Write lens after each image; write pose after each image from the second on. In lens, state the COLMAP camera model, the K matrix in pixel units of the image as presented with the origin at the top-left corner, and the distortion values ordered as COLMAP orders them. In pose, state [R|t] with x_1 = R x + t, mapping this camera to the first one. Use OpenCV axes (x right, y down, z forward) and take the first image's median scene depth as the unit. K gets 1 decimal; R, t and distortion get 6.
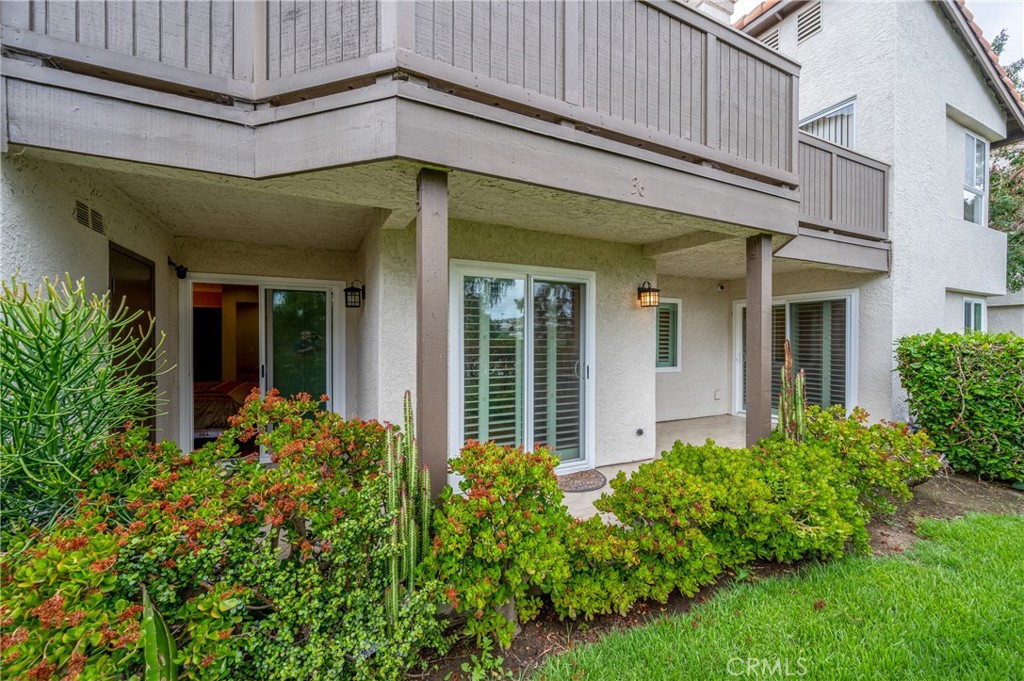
lens RADIAL K [[411.2, 0, 512.5], [0, 411.2, 342.6], [0, 0, 1]] dist [-0.001617, -0.000029]
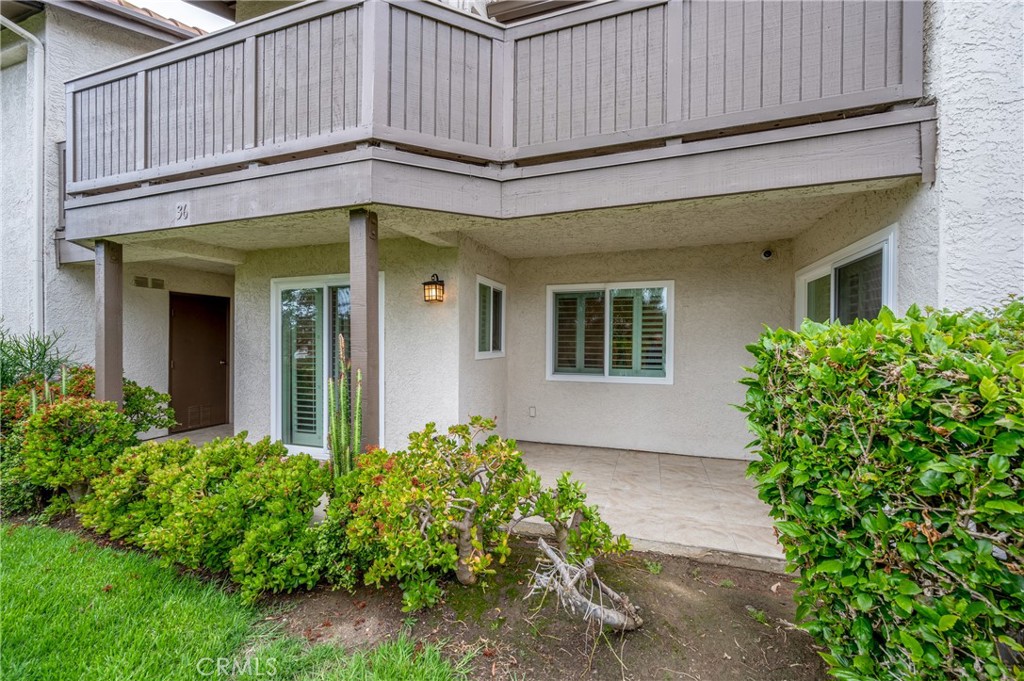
lens RADIAL K [[411.2, 0, 512.6], [0, 411.2, 340.6], [0, 0, 1]] dist [-0.001617, -0.000029]
pose [[0.703571, 0.001470, -0.710623, 0.931478], [-0.006966, 0.999964, -0.004828, 0.000347], [0.710590, 0.008347, 0.703556, 0.421460]]
